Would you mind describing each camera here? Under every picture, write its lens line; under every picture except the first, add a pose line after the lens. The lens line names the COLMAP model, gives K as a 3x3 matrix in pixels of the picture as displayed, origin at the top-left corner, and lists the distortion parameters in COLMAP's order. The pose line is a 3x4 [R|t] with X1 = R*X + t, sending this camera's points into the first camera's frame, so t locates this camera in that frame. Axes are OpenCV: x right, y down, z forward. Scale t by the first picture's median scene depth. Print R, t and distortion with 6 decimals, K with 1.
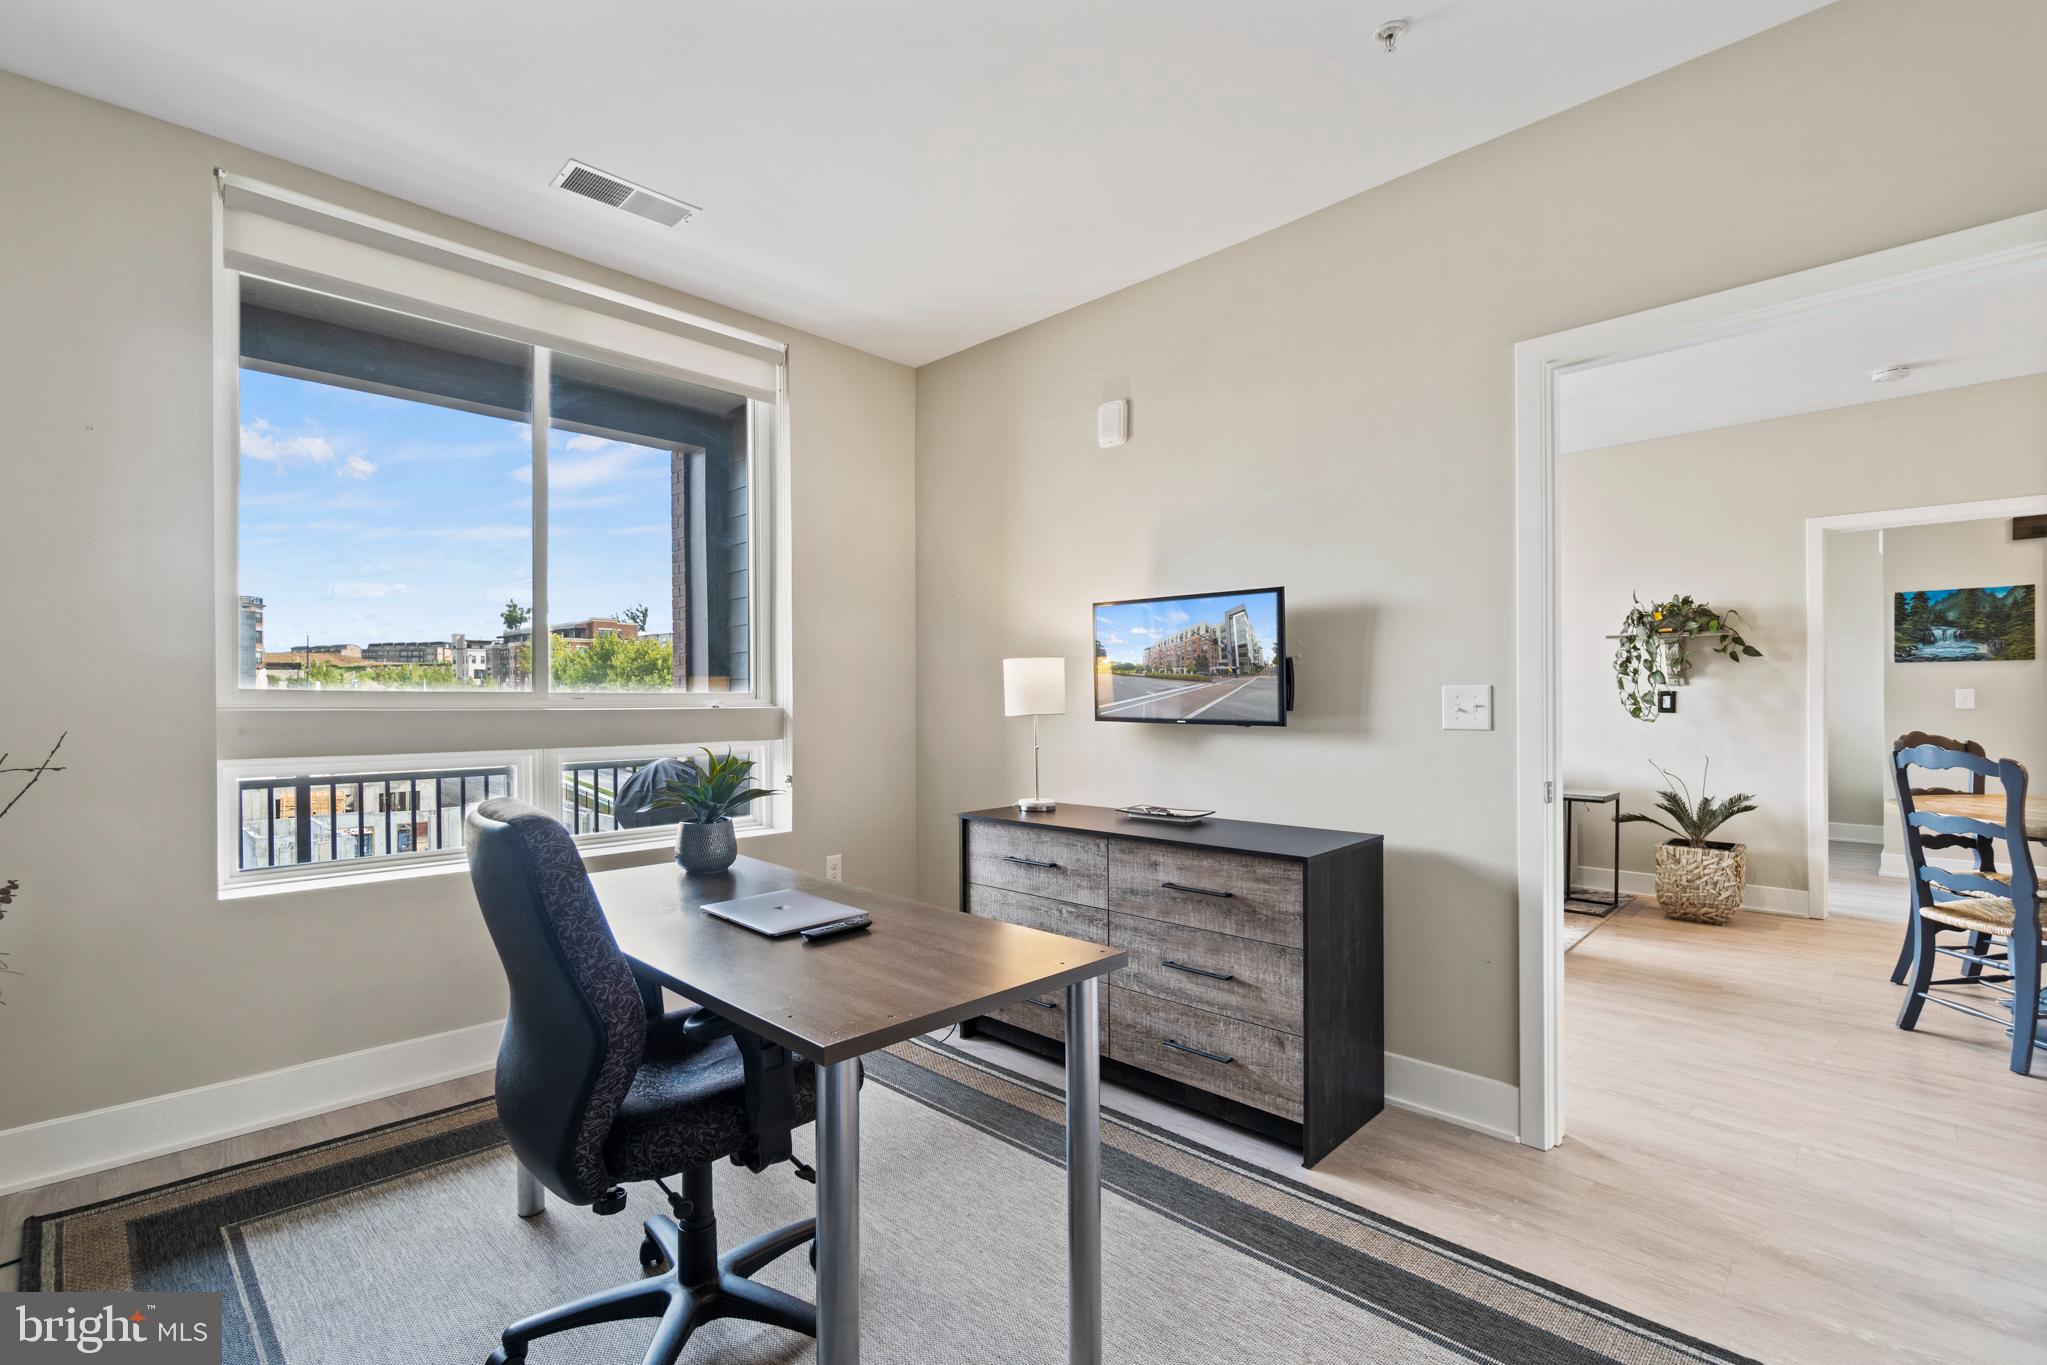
lens RADIAL K [[953.1, 0, 1037.4], [0, 953.1, 694.3], [0, 0, 1]] dist [0.021814, -0.000077]
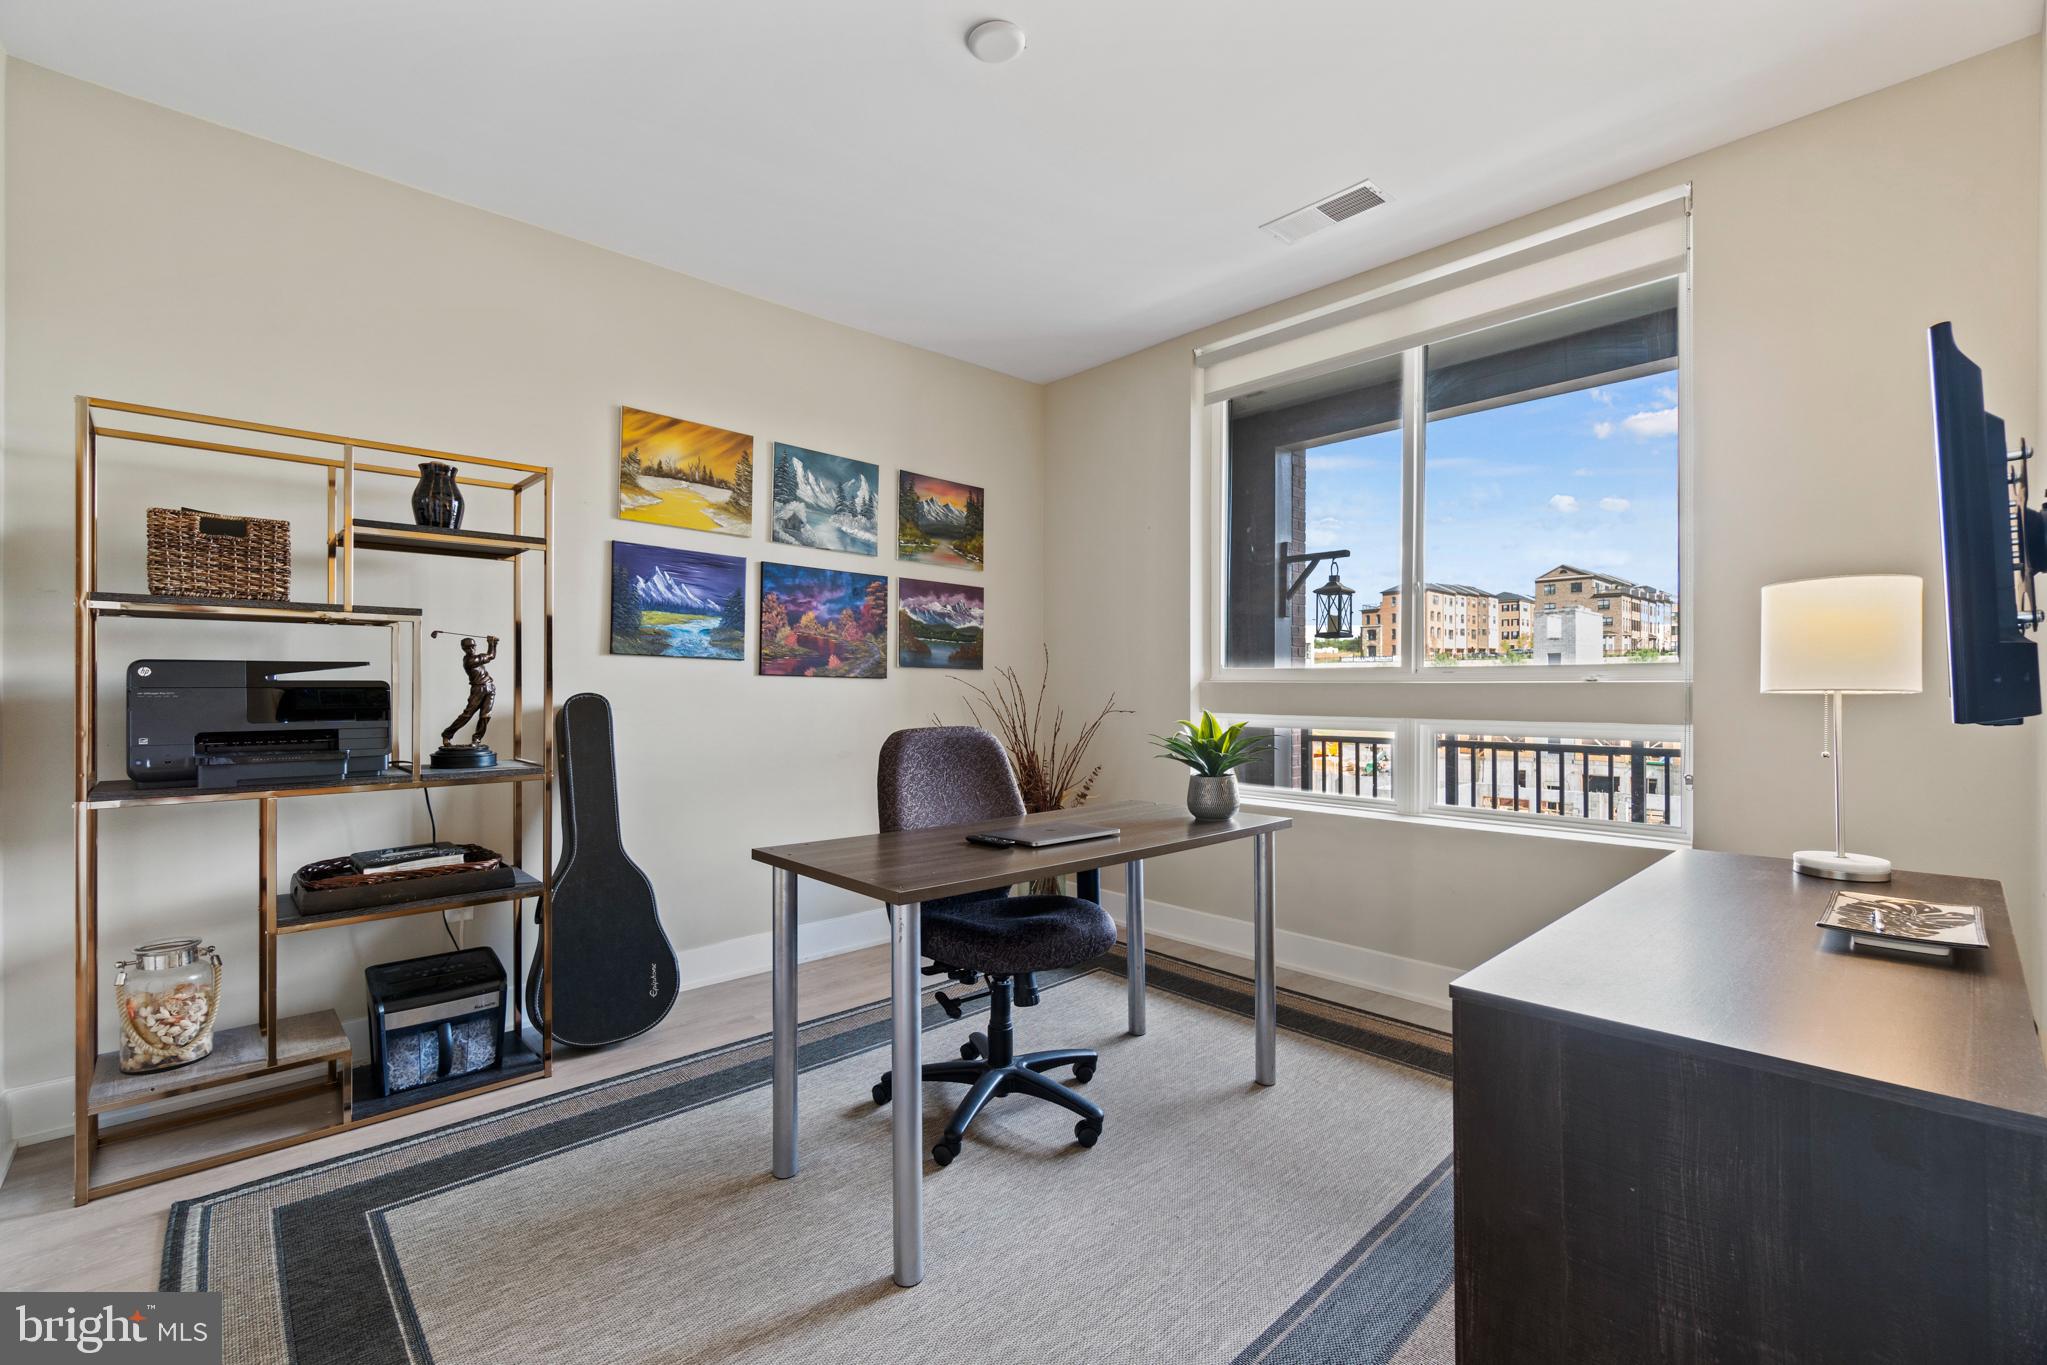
lens RADIAL K [[891.4, 0, 1018.4], [0, 891.4, 688.5], [0, 0, 1]] dist [-0.002732, -0.000076]
pose [[-0.052650, 0.004264, -0.998604, 0.516377], [0.005683, 0.999976, 0.003970, 0.015417], [0.998597, -0.005466, -0.052673, 0.606659]]
